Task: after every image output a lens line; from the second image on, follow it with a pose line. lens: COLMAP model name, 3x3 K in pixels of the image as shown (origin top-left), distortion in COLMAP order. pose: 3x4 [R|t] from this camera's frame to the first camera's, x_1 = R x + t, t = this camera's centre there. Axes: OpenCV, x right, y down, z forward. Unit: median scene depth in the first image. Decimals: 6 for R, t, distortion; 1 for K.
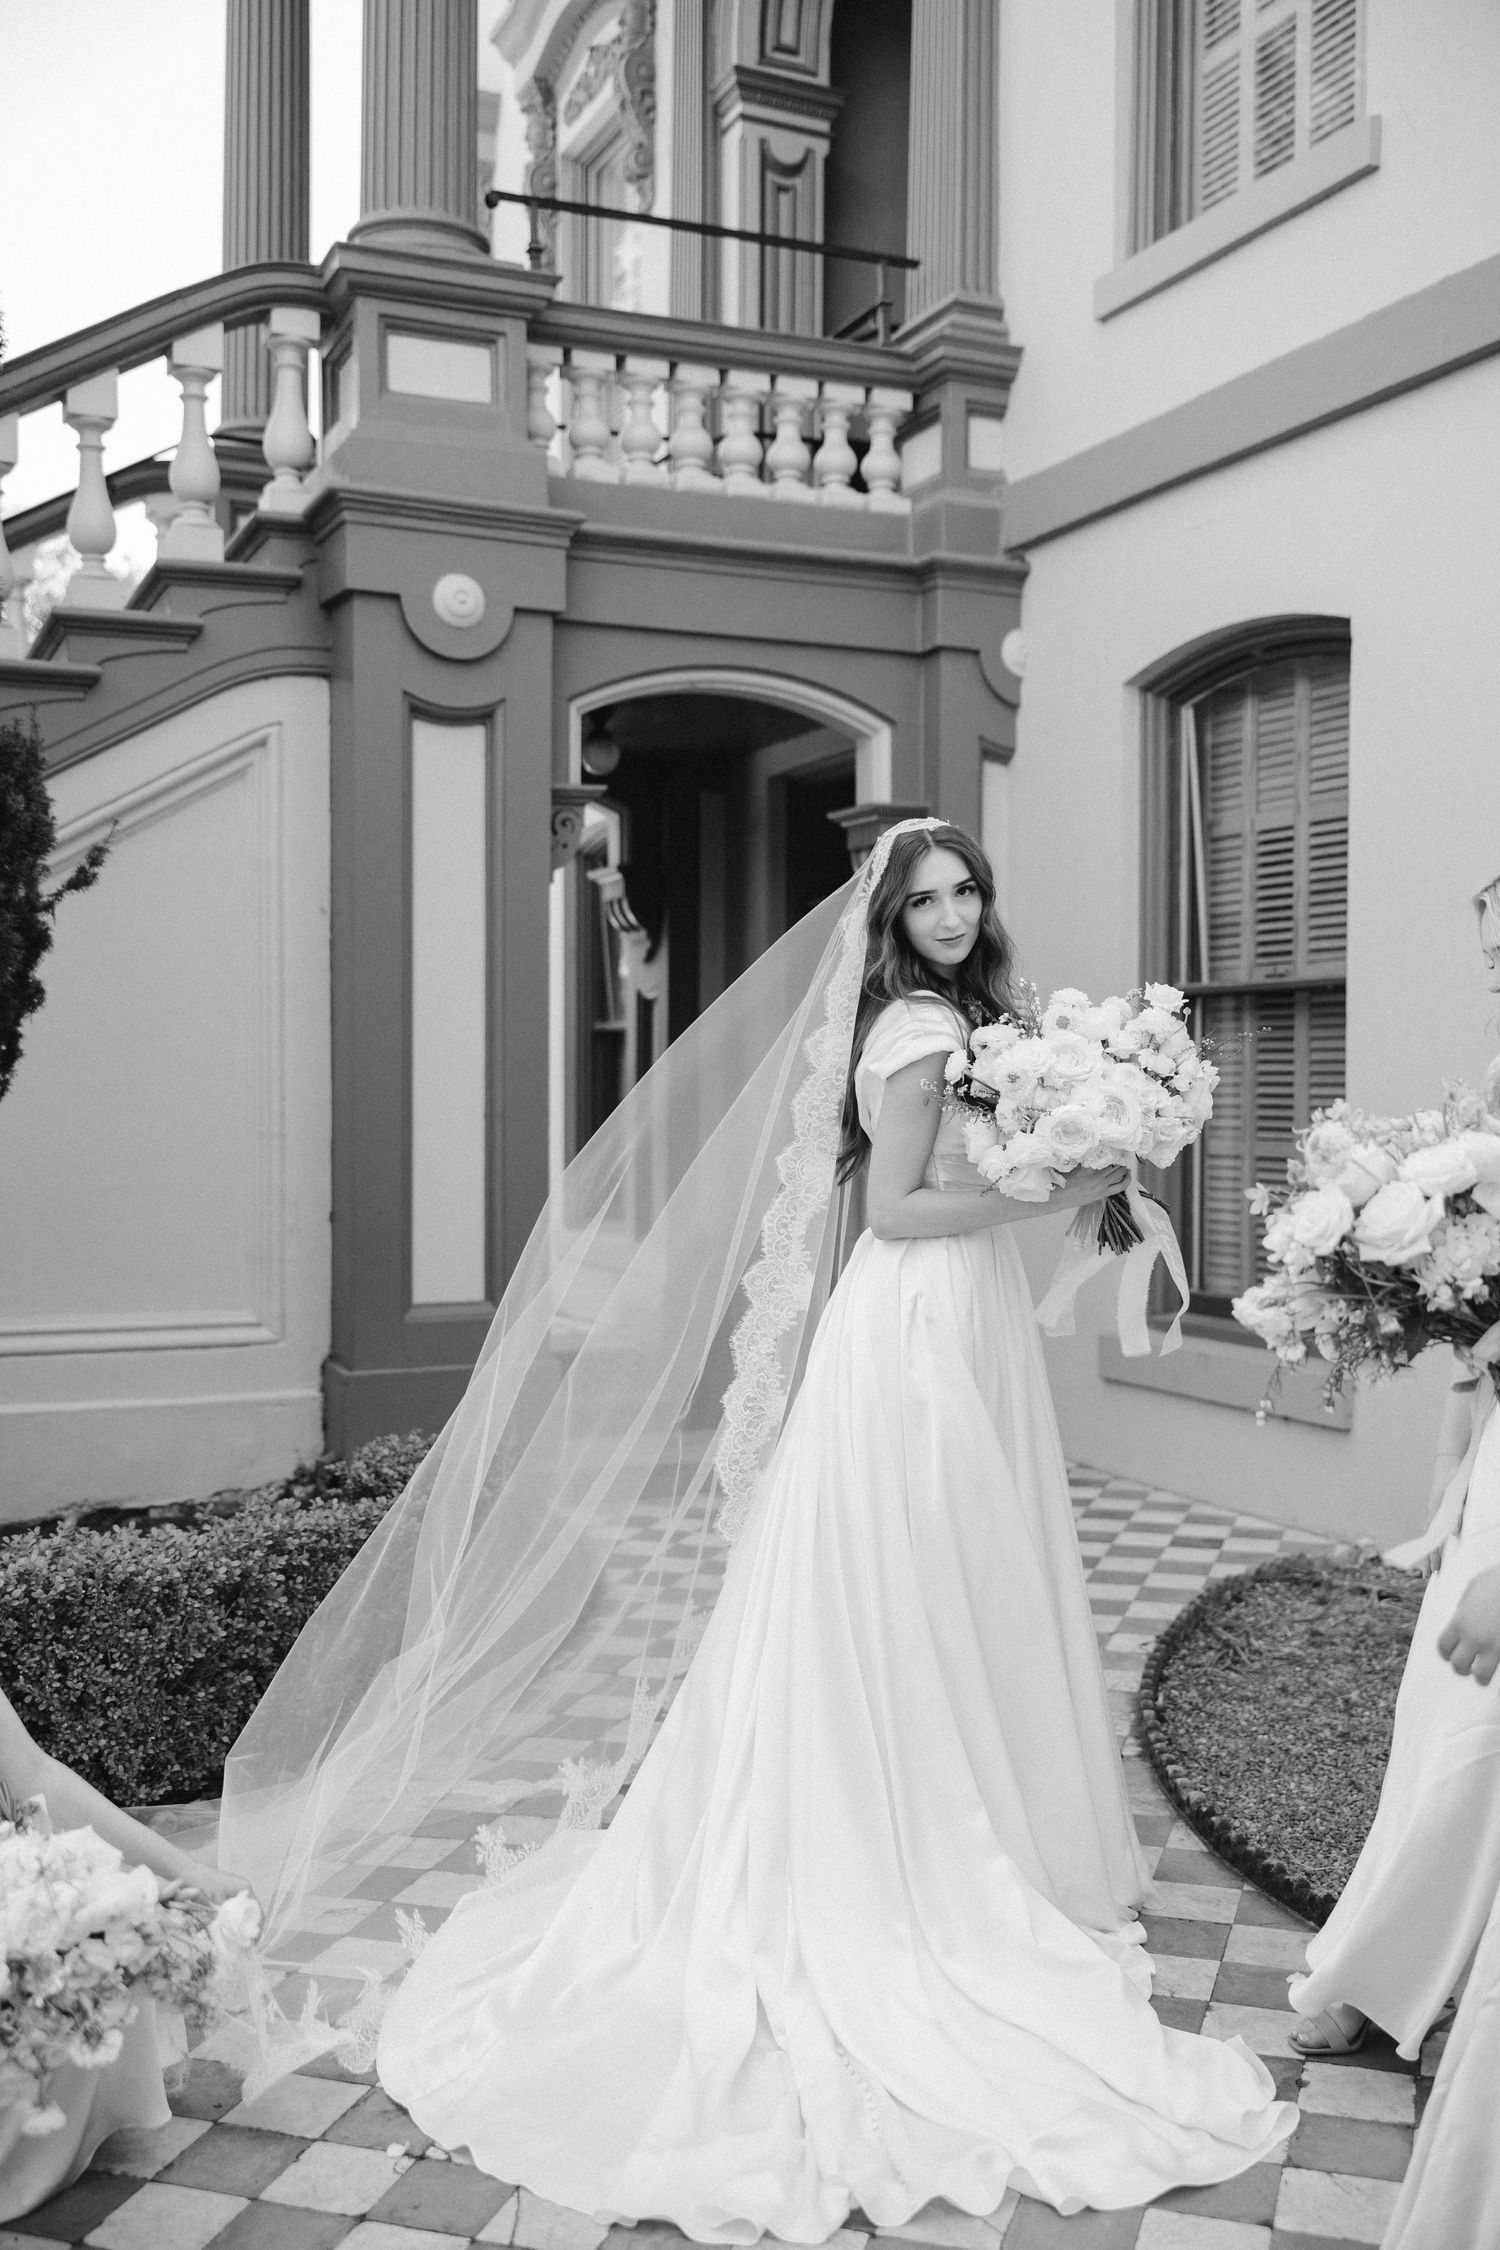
lens RADIAL K [[2179.5, 0, 771.1], [0, 2179.5, 1132.3], [0, 0, 1]] dist [0.024622, 0.000000]
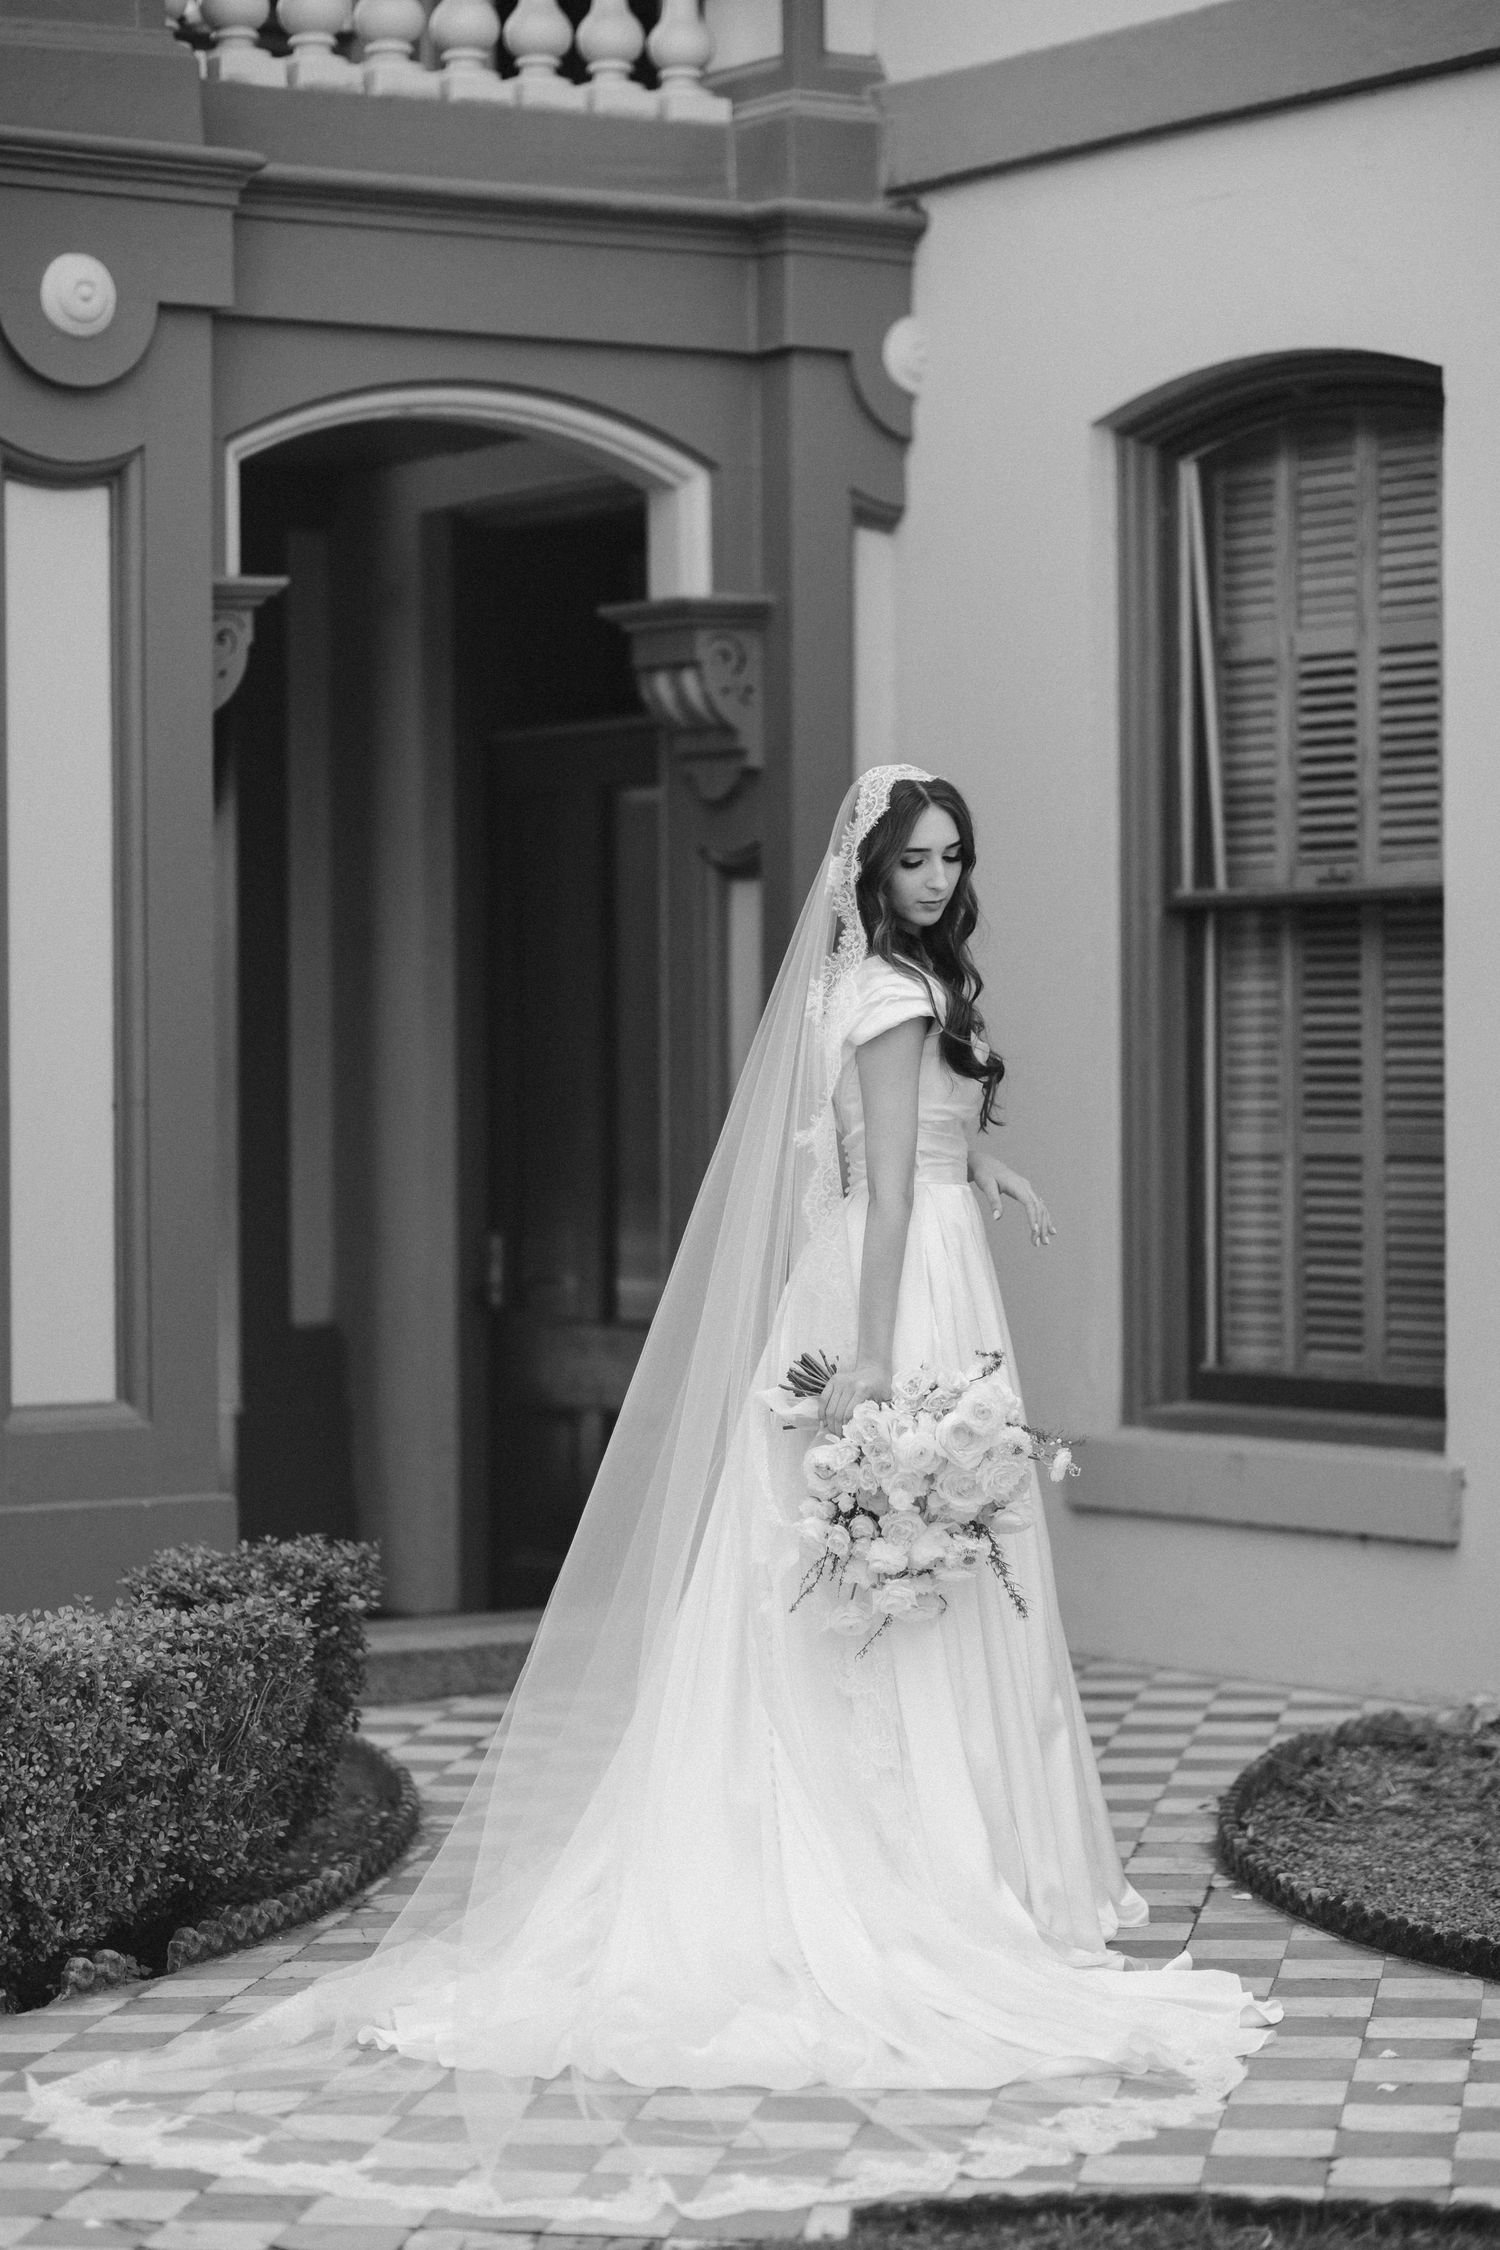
lens RADIAL K [[5621.2, 0, 790.5], [0, 5621.2, 1204.8], [0, 0, 1]] dist [0.021554, 0.000000]
pose [[0.986152, -0.014431, 0.165213, -0.205795], [0.013678, 0.999890, 0.005694, 0.014128], [-0.165277, -0.003355, 0.986241, -0.628525]]
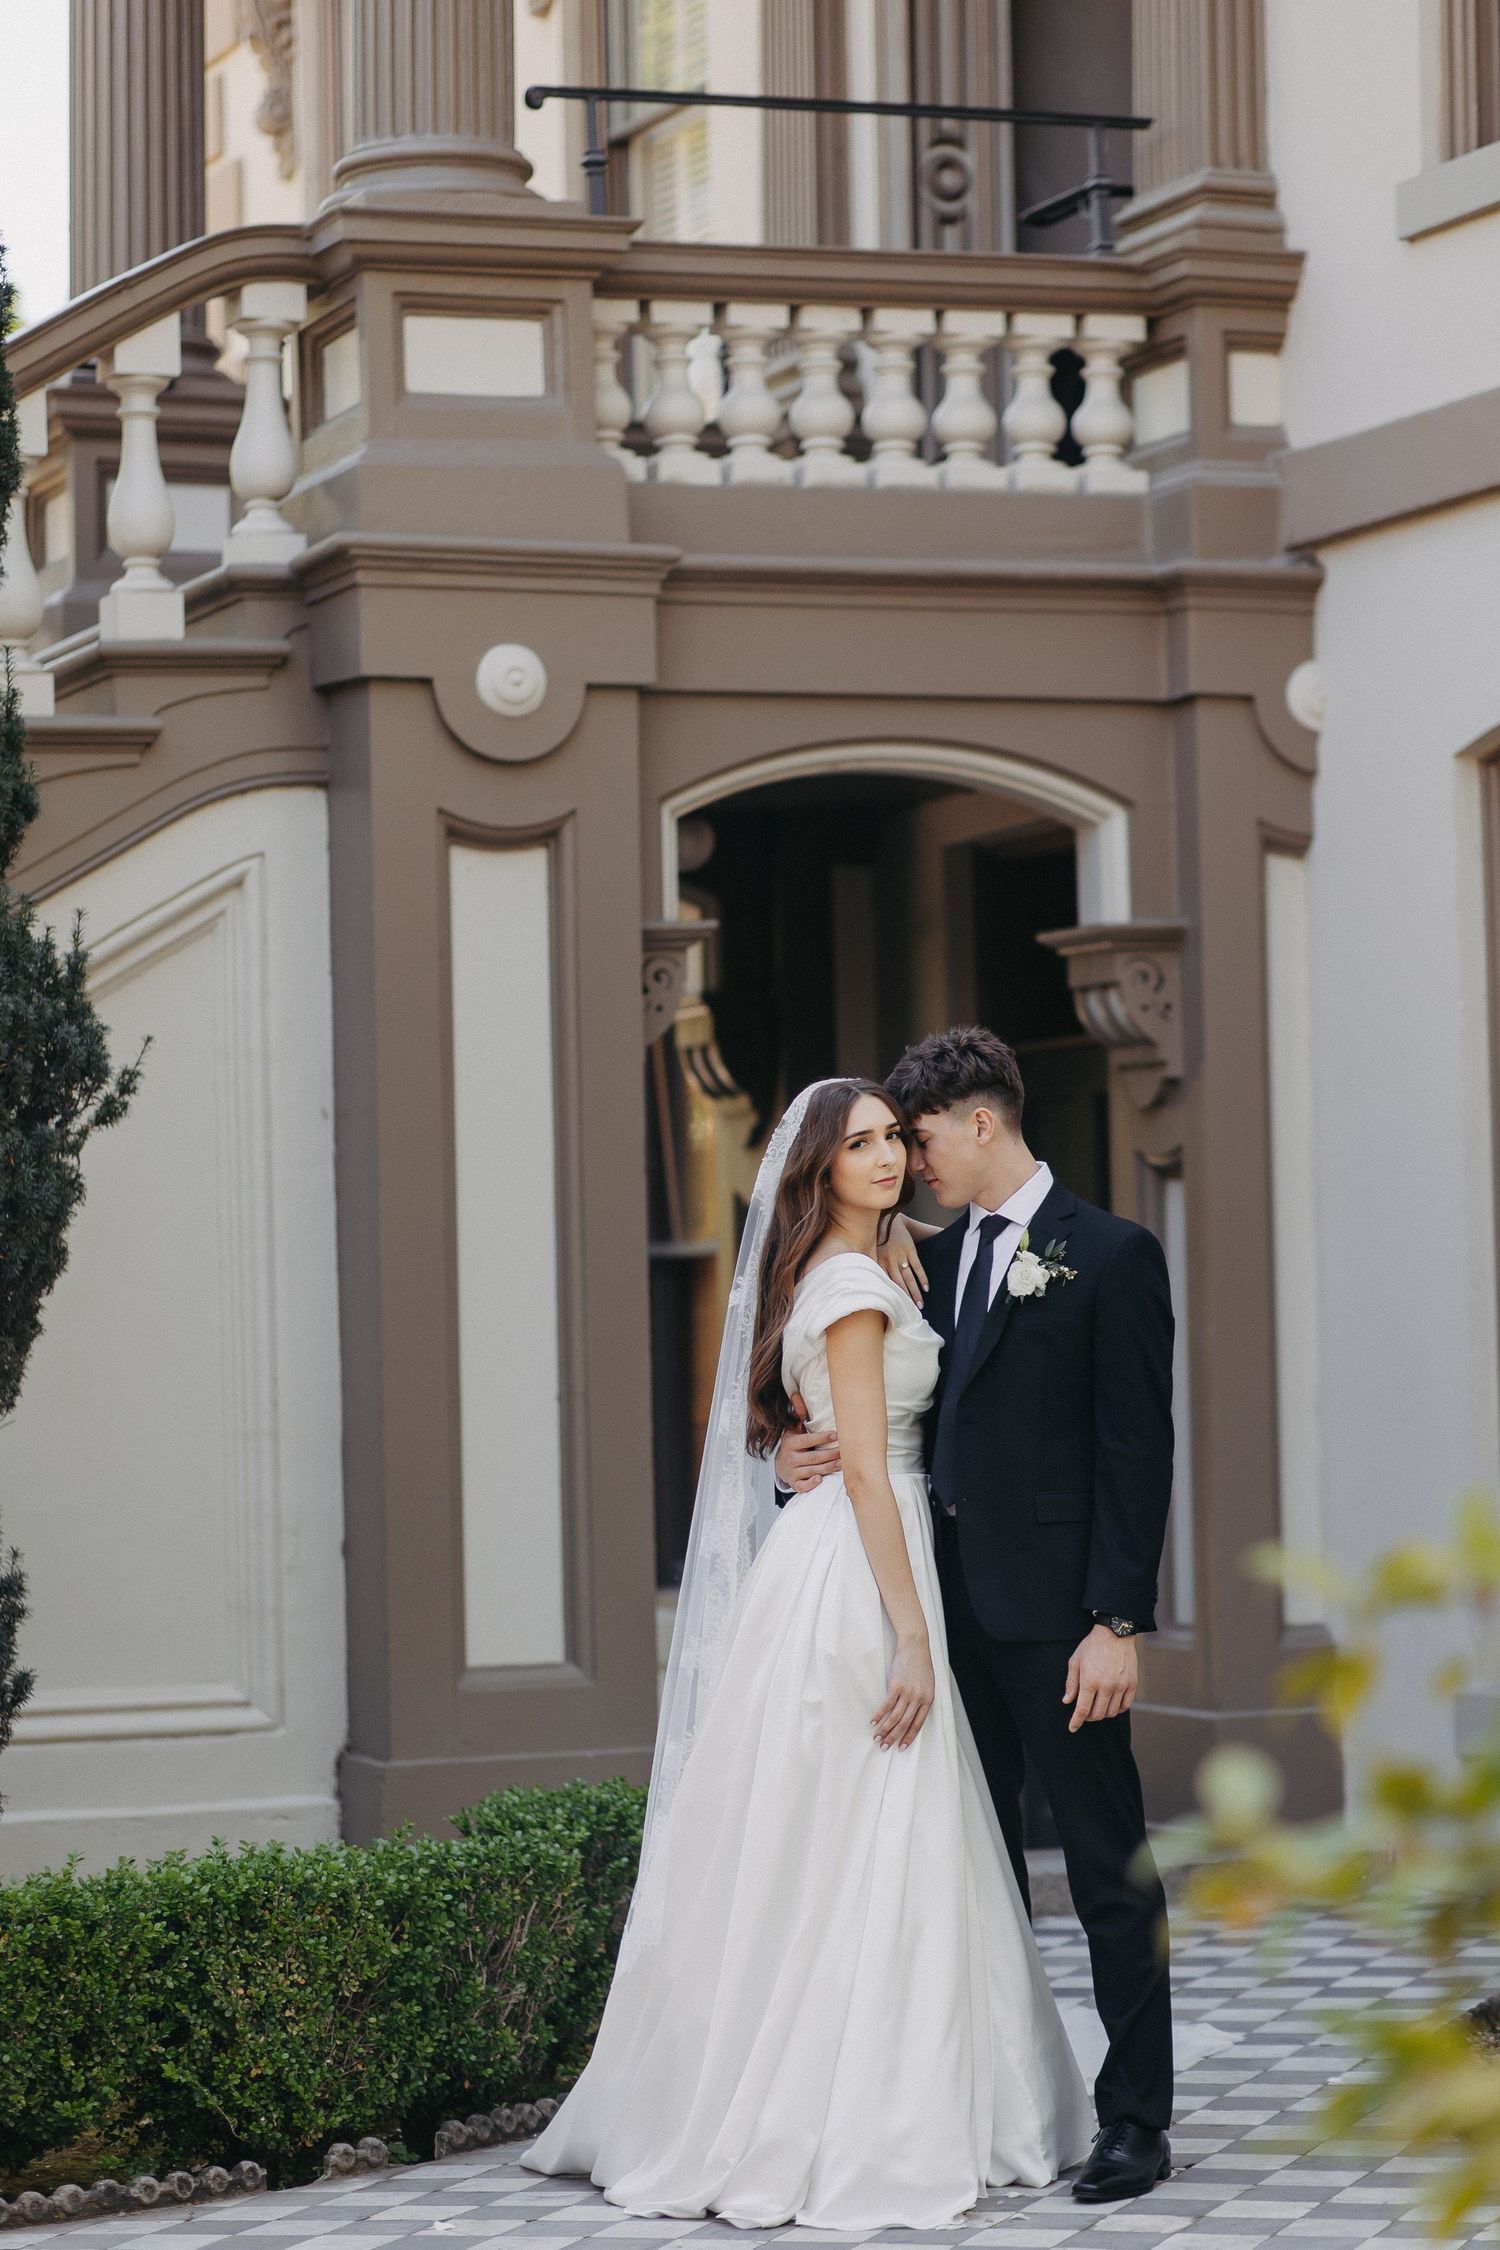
lens RADIAL K [[5621.2, 0, 778.9], [0, 5621.2, 1174.0], [0, 0, 1]] dist [0.021554, 0.000000]
pose [[0.999224, -0.027488, -0.028209, -0.007358], [0.025953, 0.998235, -0.053411, 0.018731], [0.029627, 0.052637, 0.998174, -0.805549]]
